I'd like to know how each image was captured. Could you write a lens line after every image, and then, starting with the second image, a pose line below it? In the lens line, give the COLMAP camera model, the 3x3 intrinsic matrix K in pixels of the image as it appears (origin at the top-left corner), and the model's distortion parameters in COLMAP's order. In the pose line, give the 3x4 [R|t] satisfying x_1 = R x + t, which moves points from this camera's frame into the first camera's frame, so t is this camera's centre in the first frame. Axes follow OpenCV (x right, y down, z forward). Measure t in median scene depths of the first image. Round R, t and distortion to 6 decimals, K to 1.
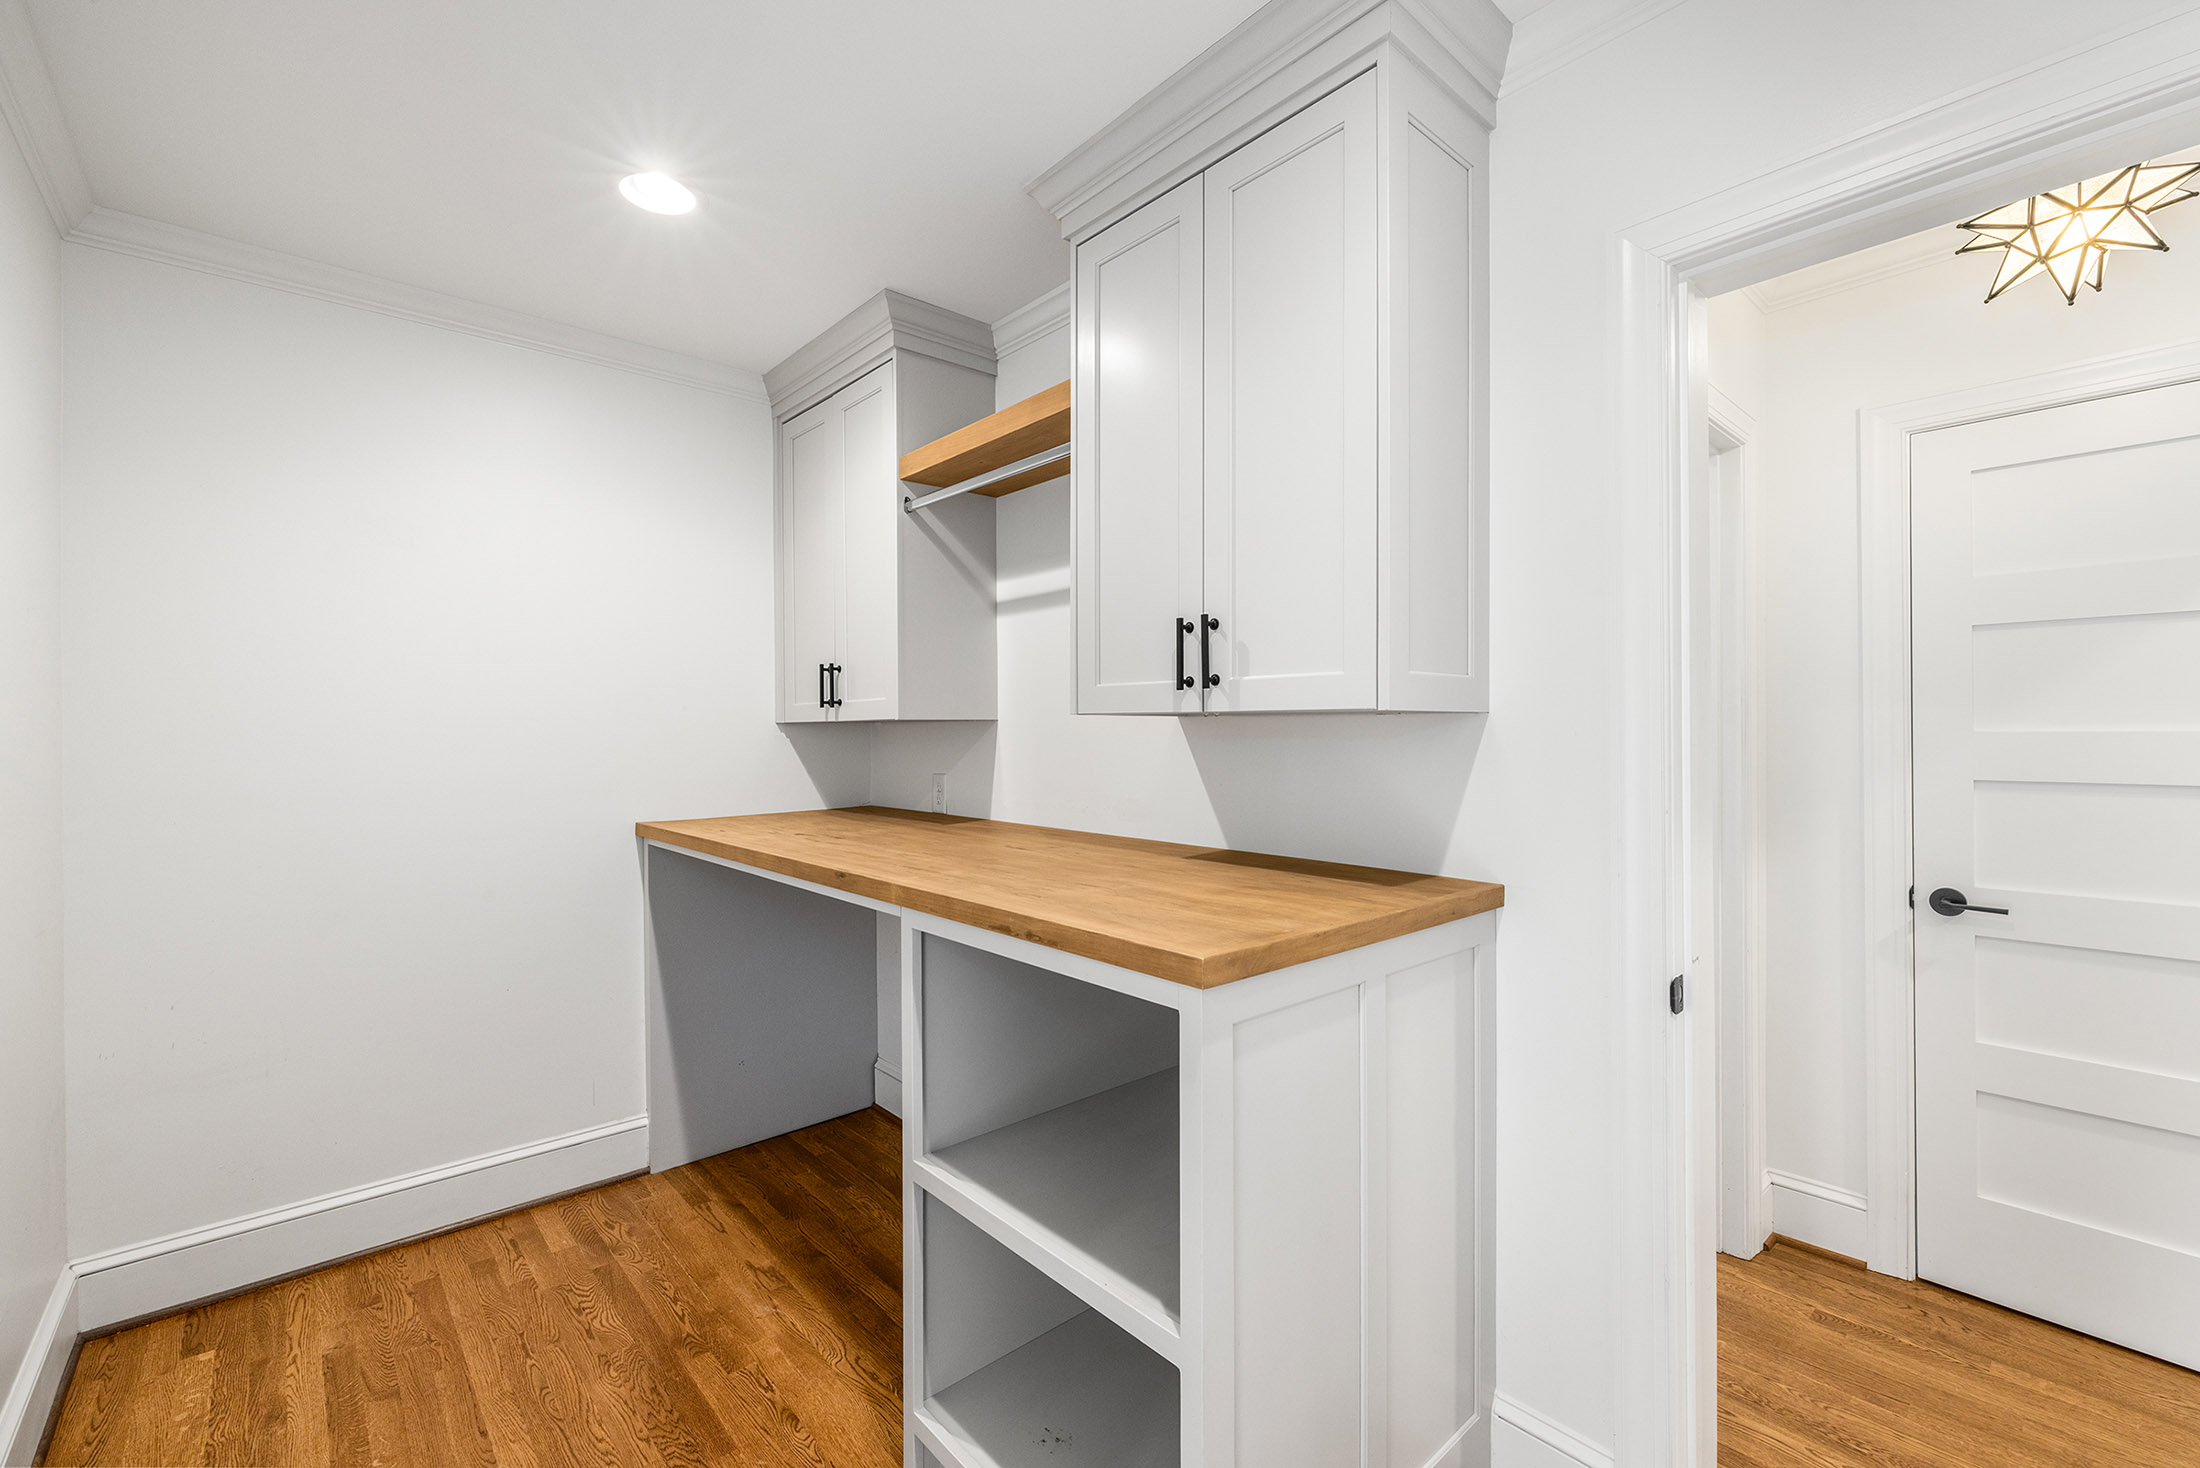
lens RADIAL K [[918.9, 0, 1095.1], [0, 918.9, 731.2], [0, 0, 1]] dist [-0.001727, -0.000768]
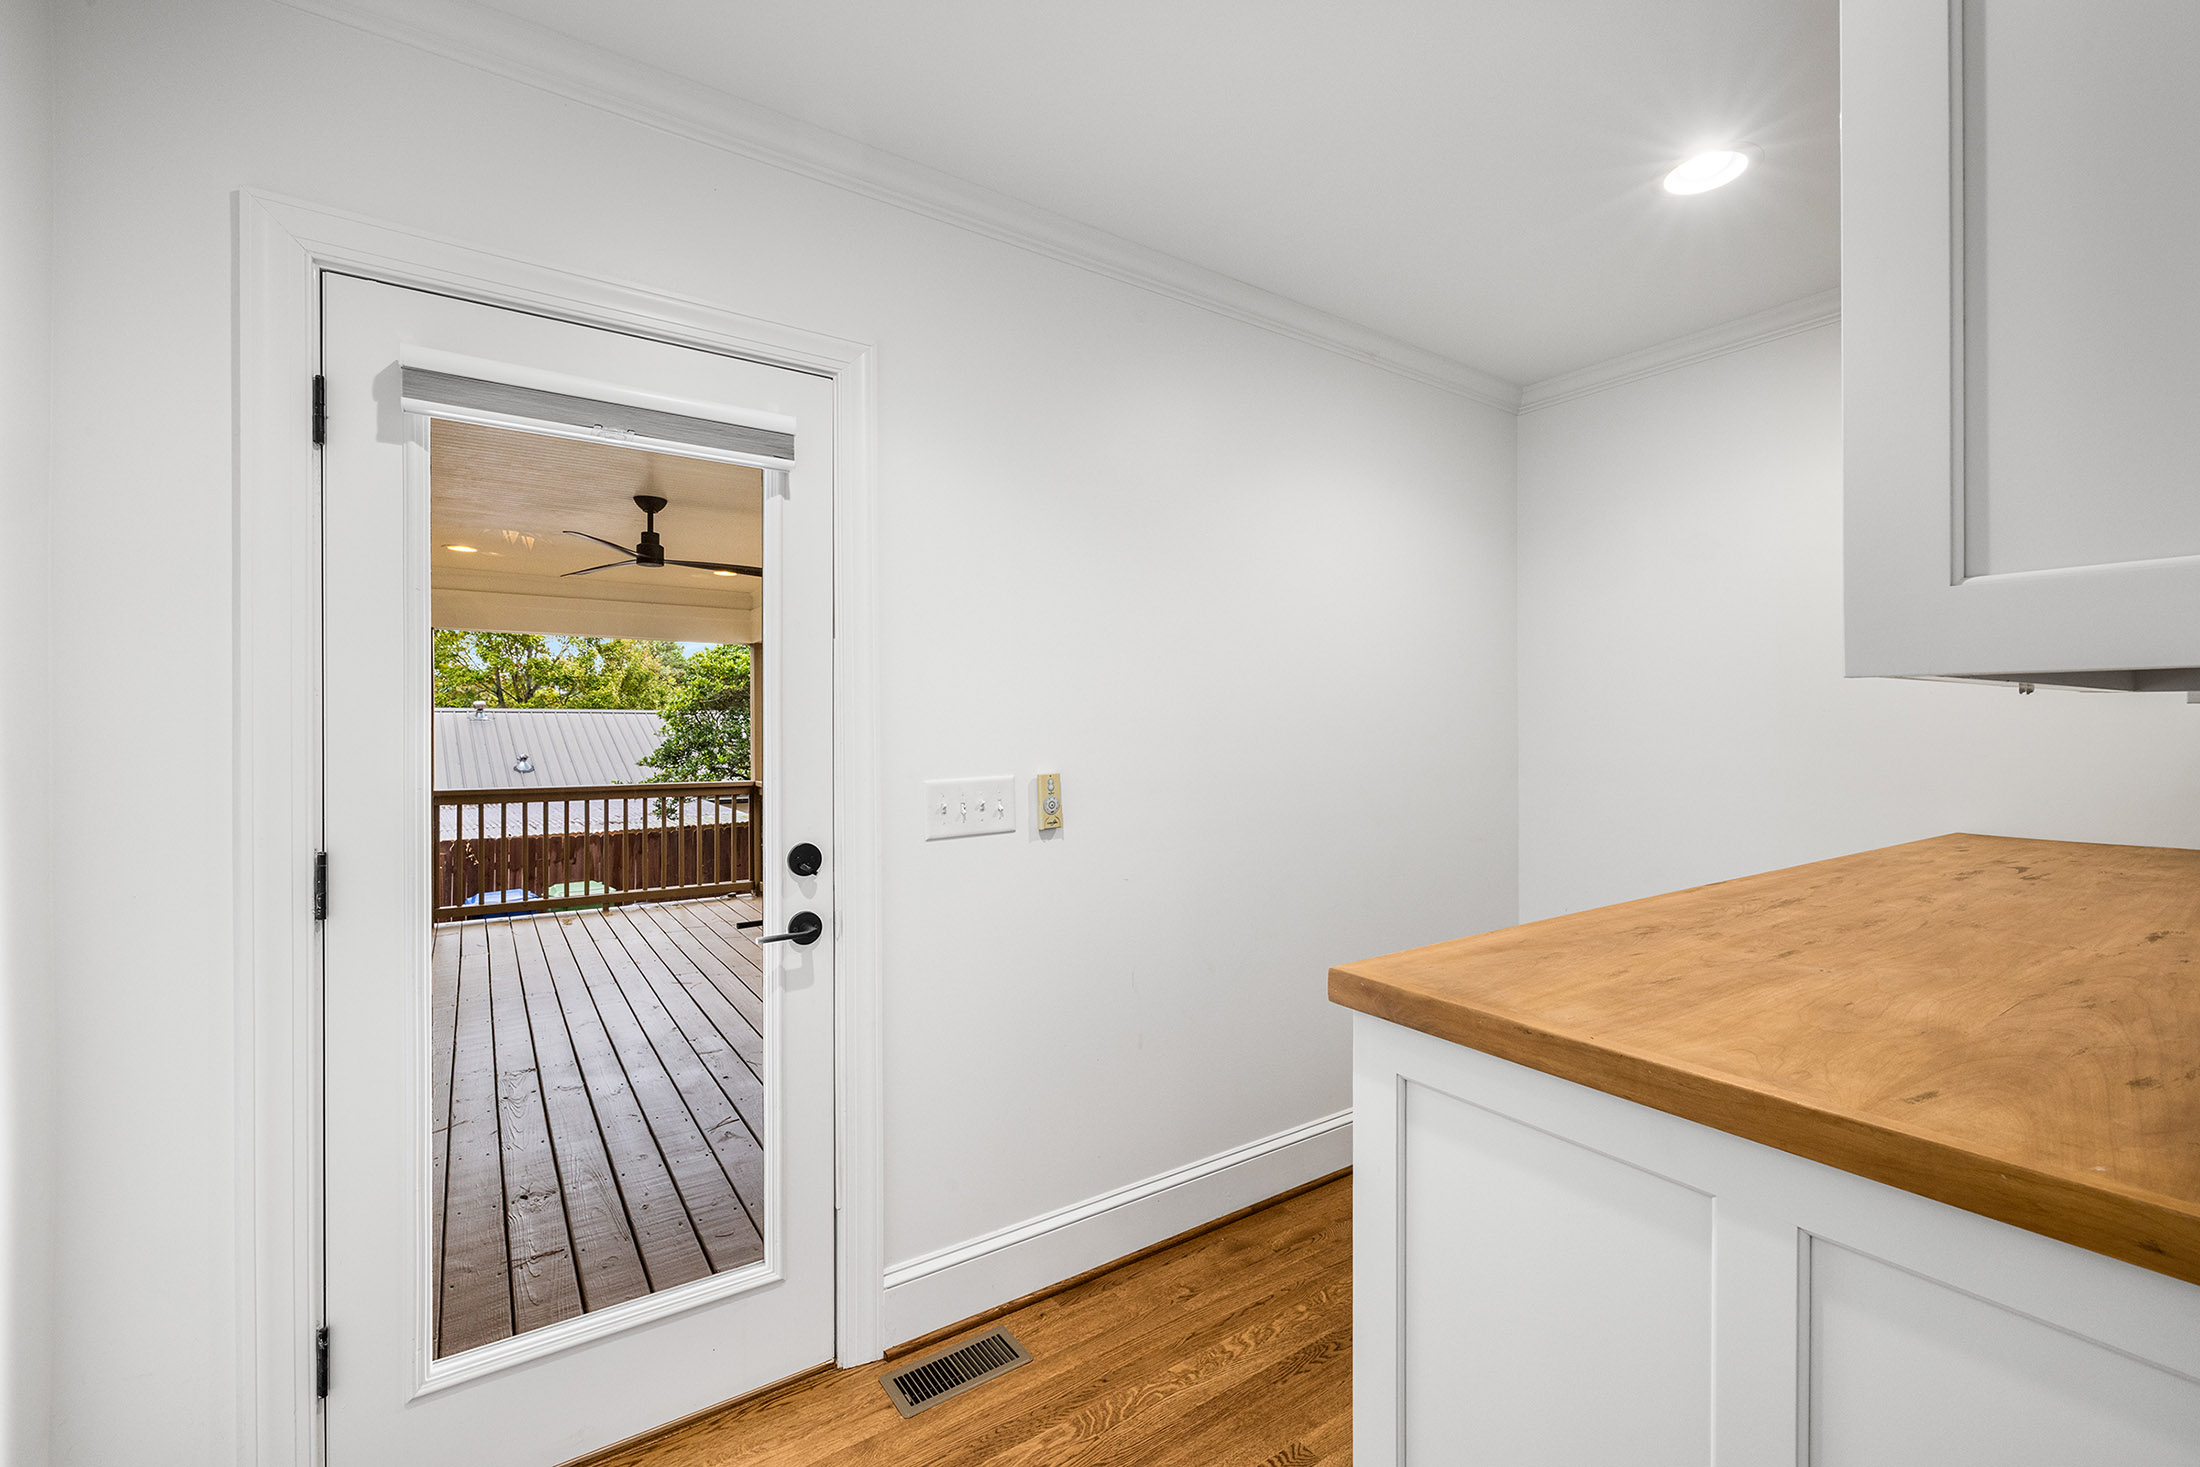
lens RADIAL K [[918.9, 0, 1095.3], [0, 918.9, 727.7], [0, 0, 1]] dist [-0.001727, -0.000768]
pose [[-0.128191, 0.007390, -0.991722, 0.945038], [0.005236, 0.999963, 0.006774, 0.004509], [0.991736, -0.004324, -0.128225, 0.808587]]
